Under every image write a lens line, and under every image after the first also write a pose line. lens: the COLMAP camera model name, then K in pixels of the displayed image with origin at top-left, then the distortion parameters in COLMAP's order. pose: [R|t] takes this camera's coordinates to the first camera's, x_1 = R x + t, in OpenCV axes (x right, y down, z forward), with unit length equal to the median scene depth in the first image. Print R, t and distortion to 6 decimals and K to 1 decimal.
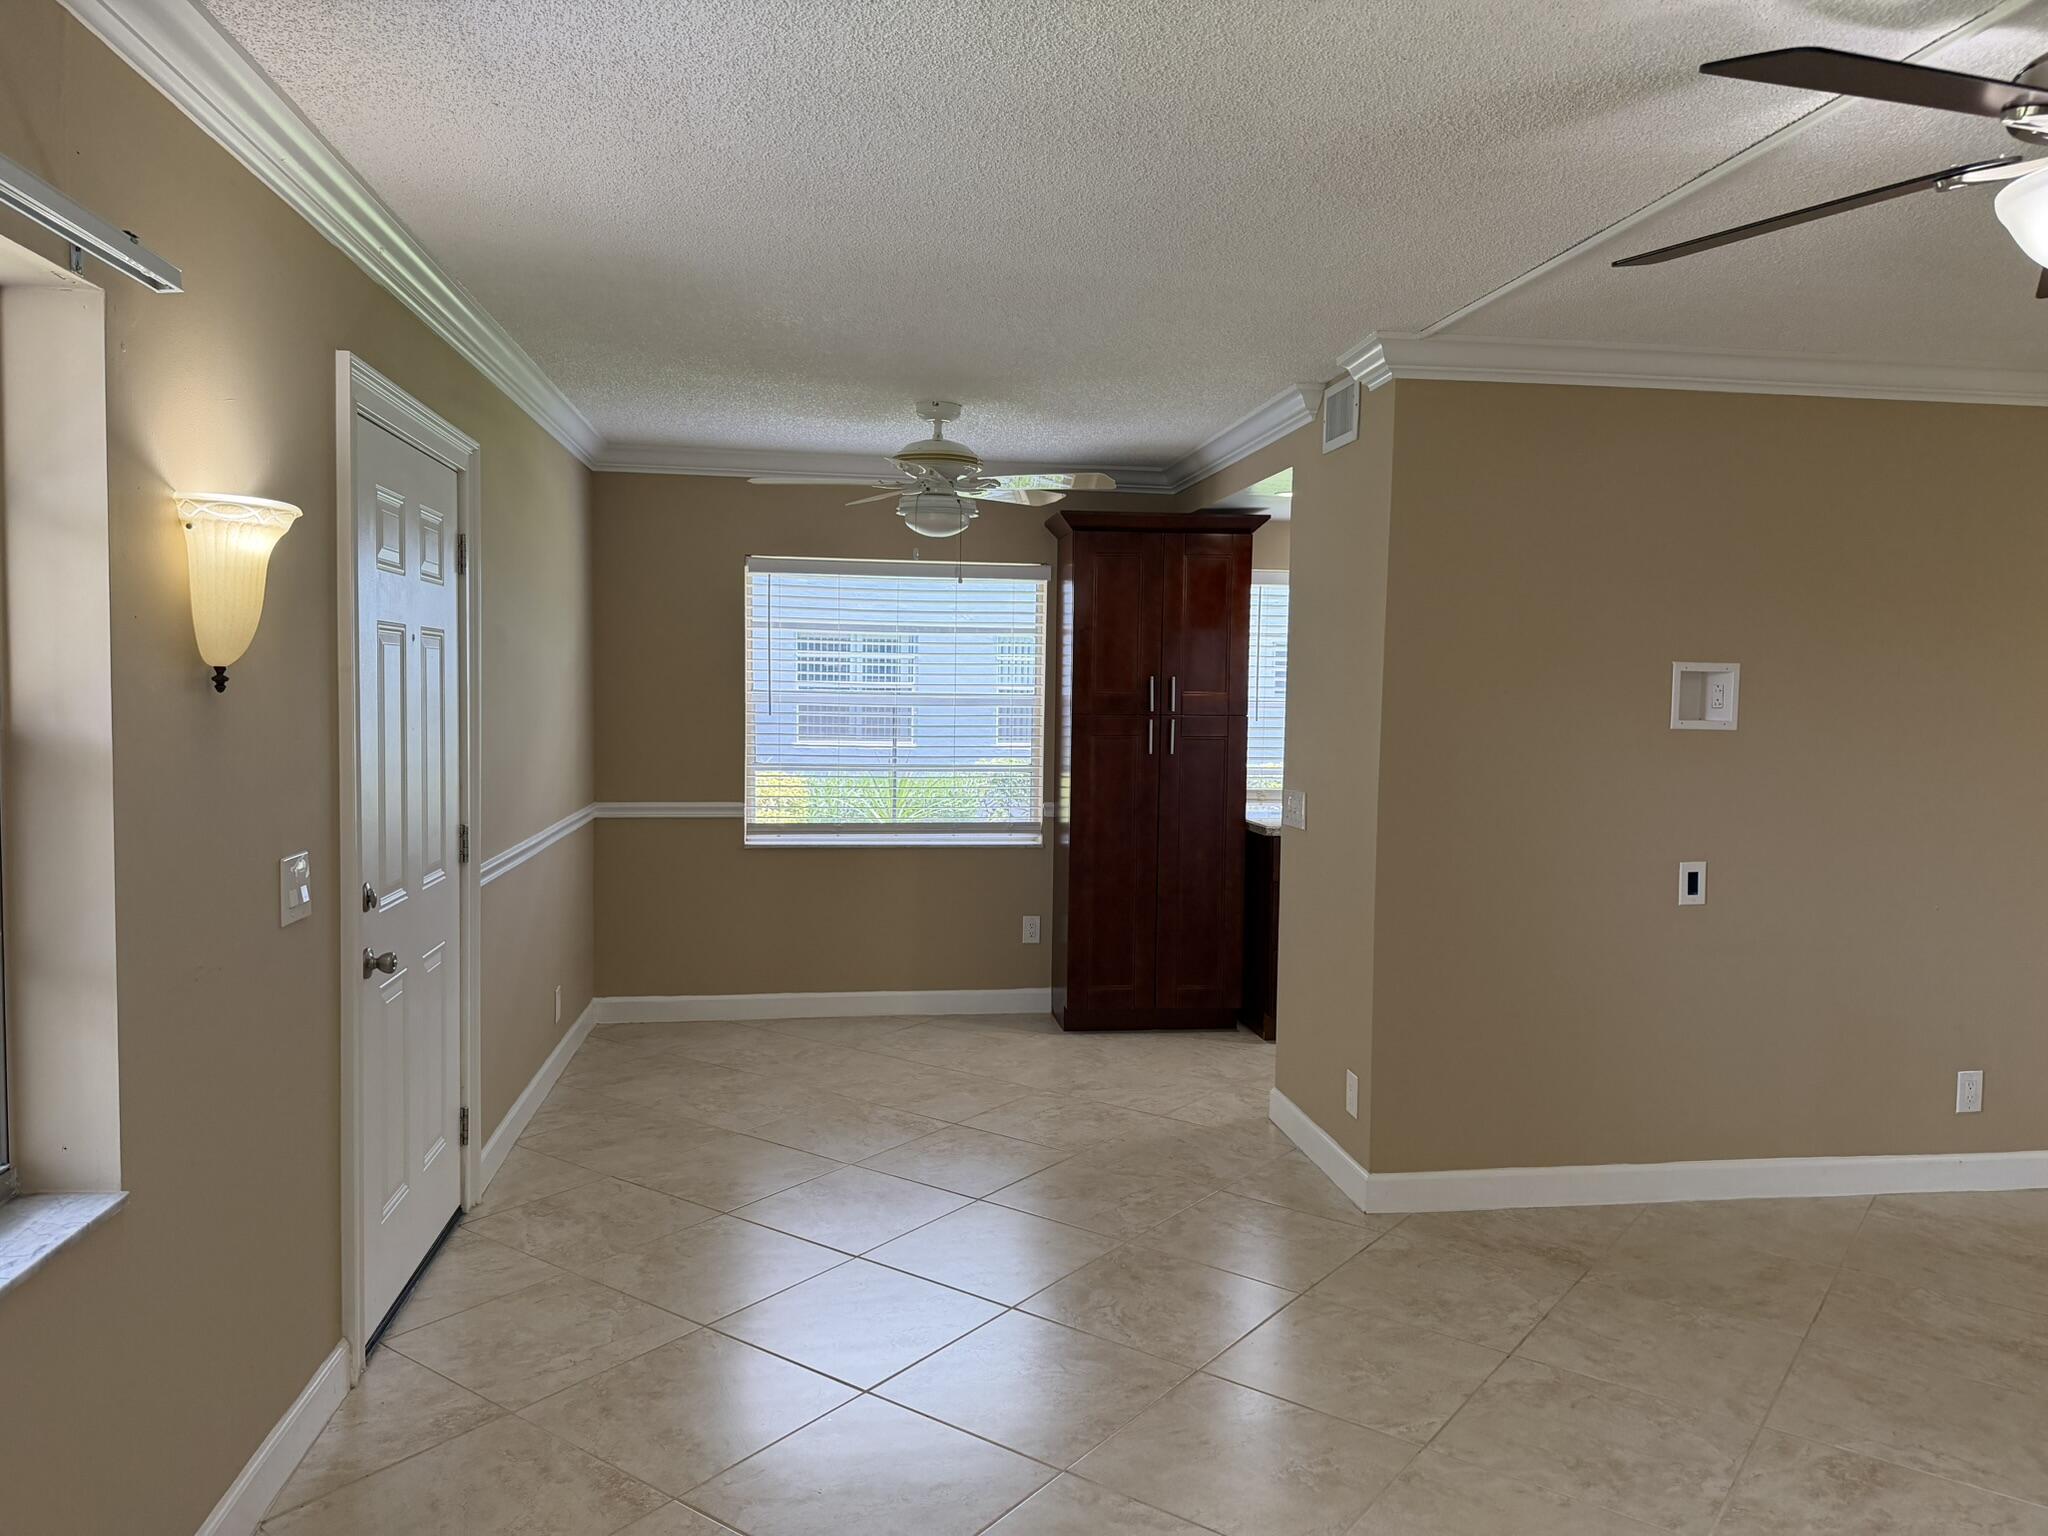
lens RADIAL K [[1462.6, 0, 1021.4], [0, 1462.6, 780.6], [0, 0, 1]] dist [0.039833, -0.031155]
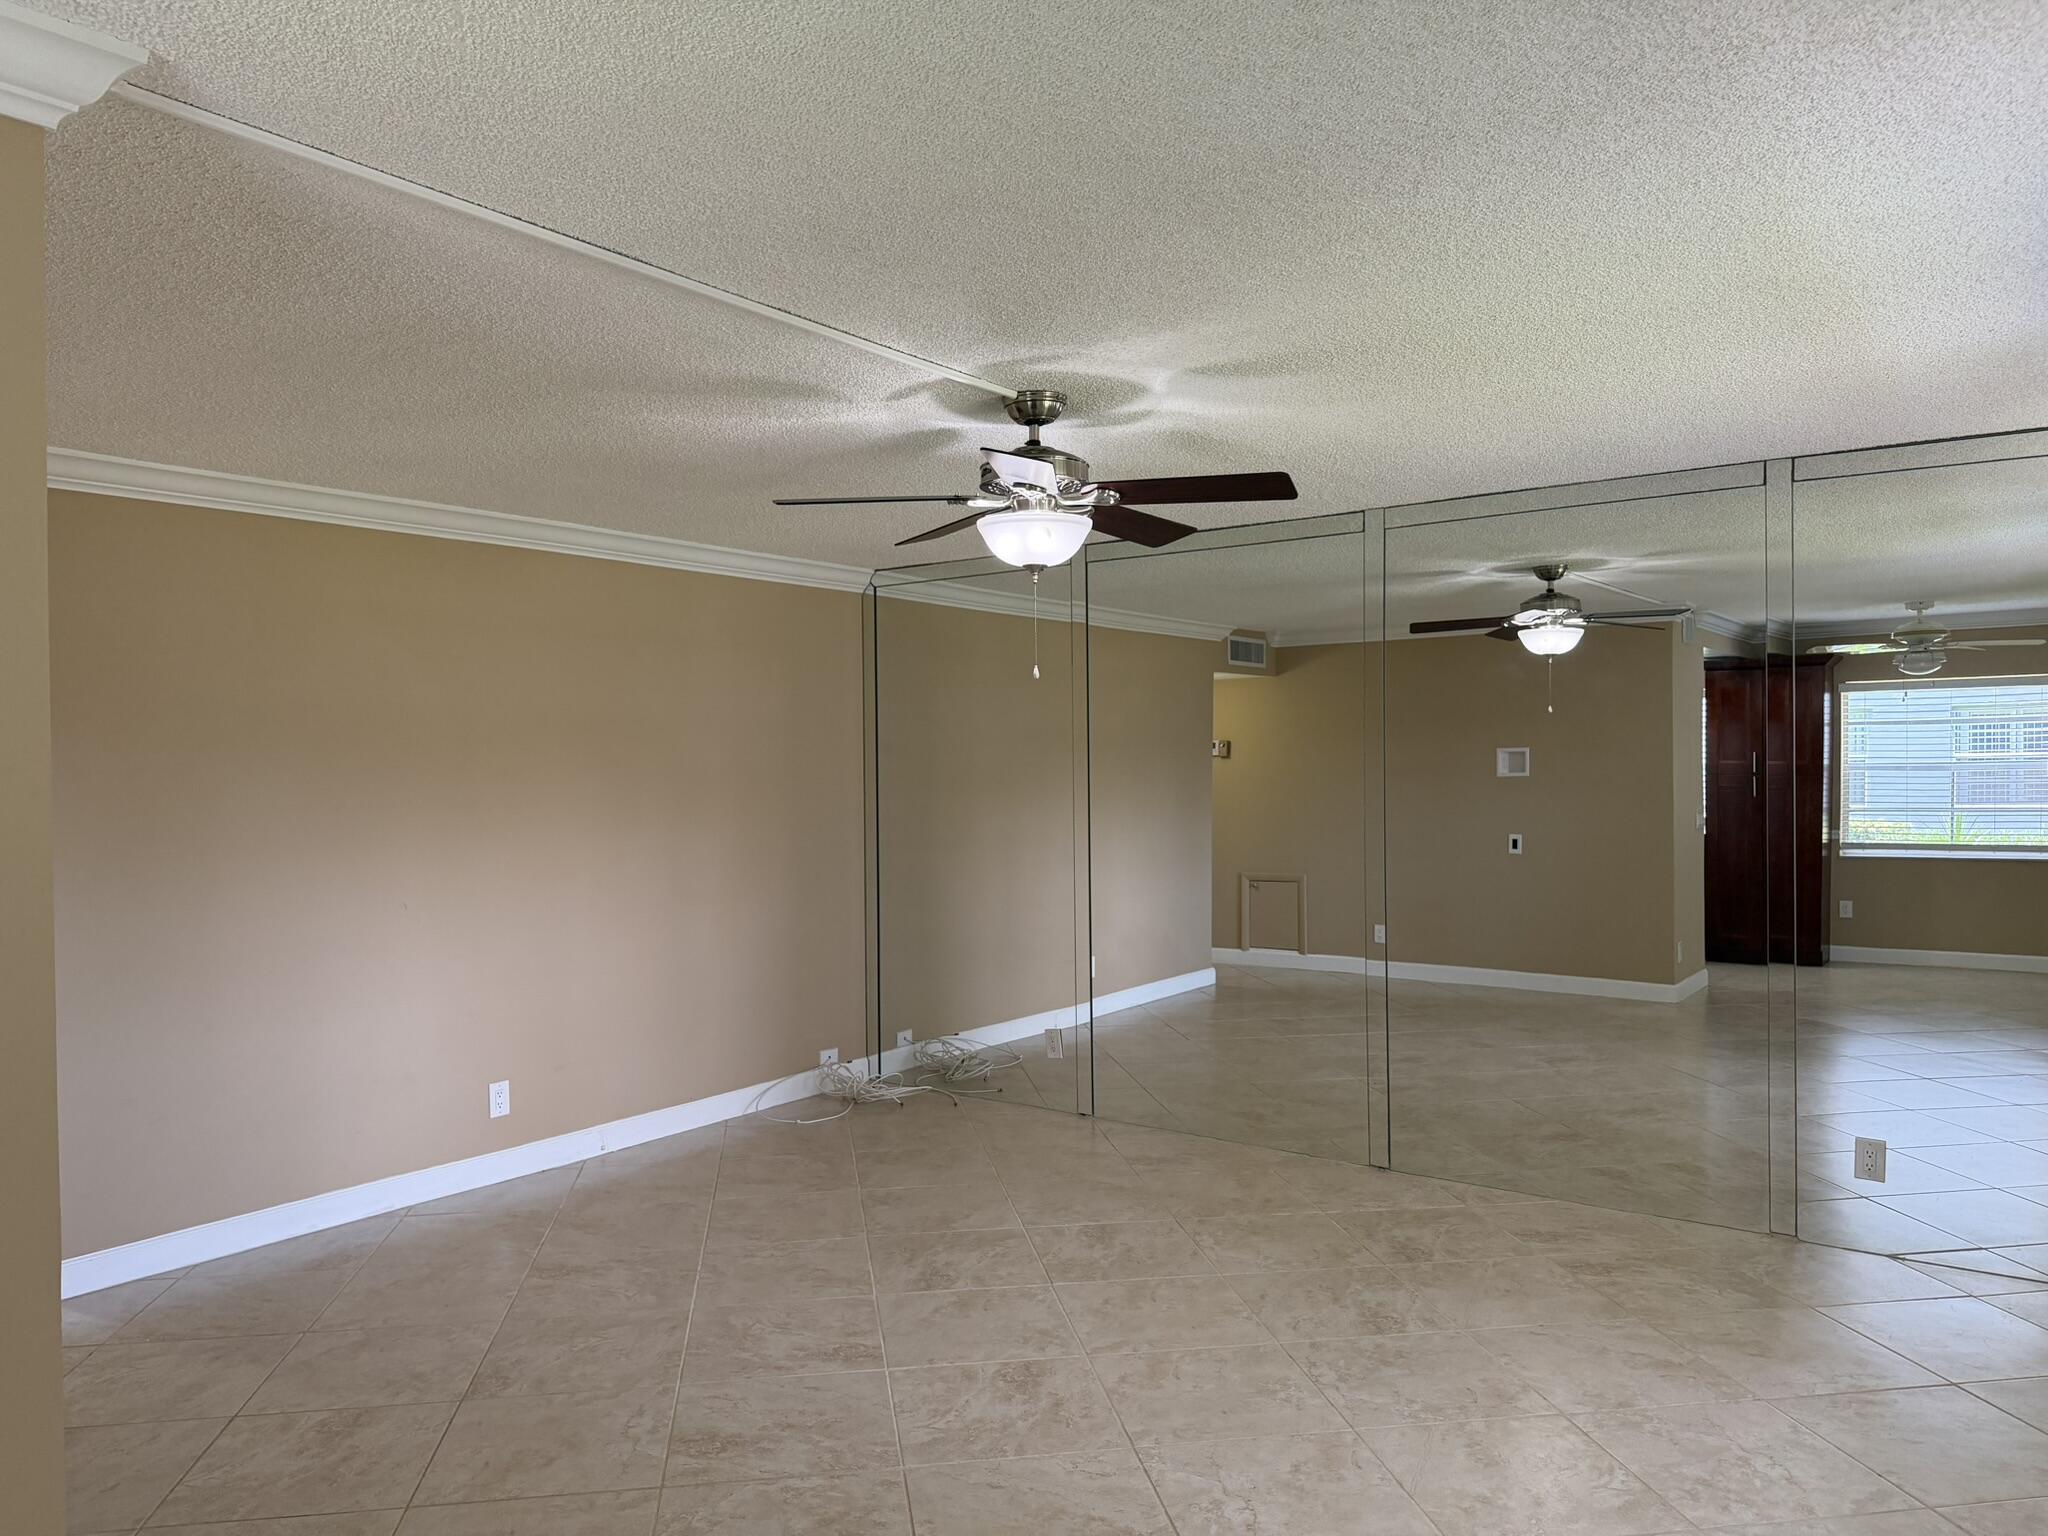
lens RADIAL K [[1455.6, 0, 1024.0], [0, 1455.6, 768.0], [0, 0, 1]] dist [0.152281, -0.205397]
pose [[-0.719043, -0.009518, 0.694901, -0.322763], [0.049299, 0.996689, 0.064664, -0.093802], [-0.693215, 0.080754, -0.716192, 1.249867]]
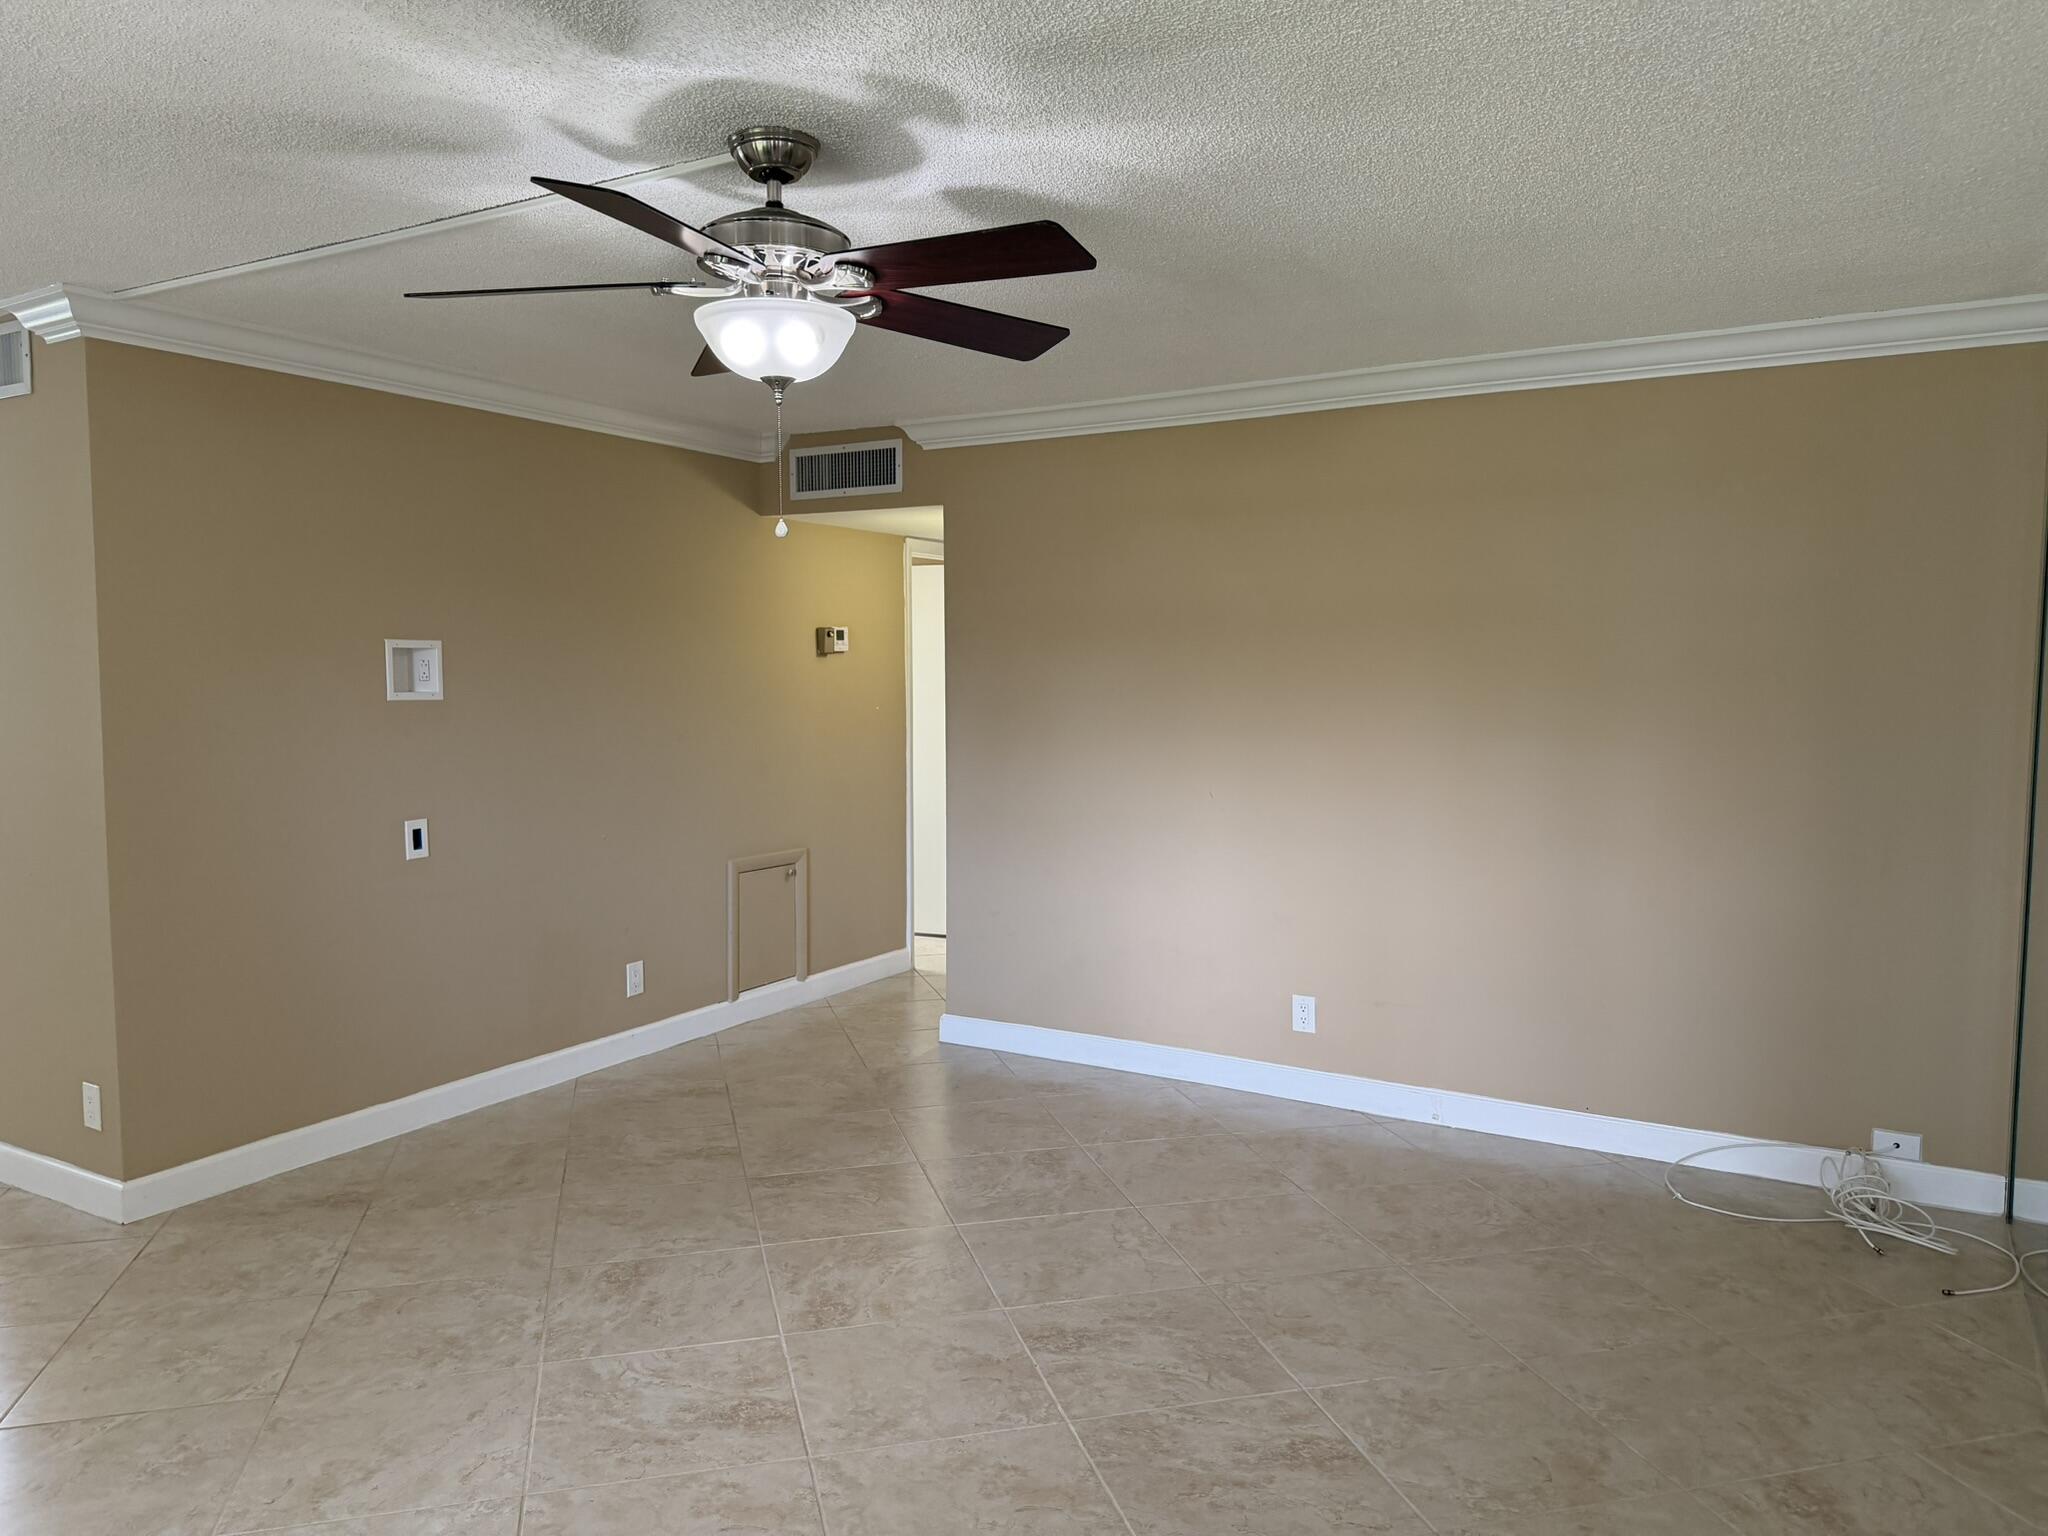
lens RADIAL K [[1462.6, 0, 1021.4], [0, 1462.6, 780.6], [0, 0, 1]] dist [0.039833, -0.031155]
pose [[0.619801, -0.076662, 0.781006, -0.144148], [0.063361, 0.996856, 0.047567, 0.002256], [-0.782197, 0.020004, 0.622710, -0.053656]]
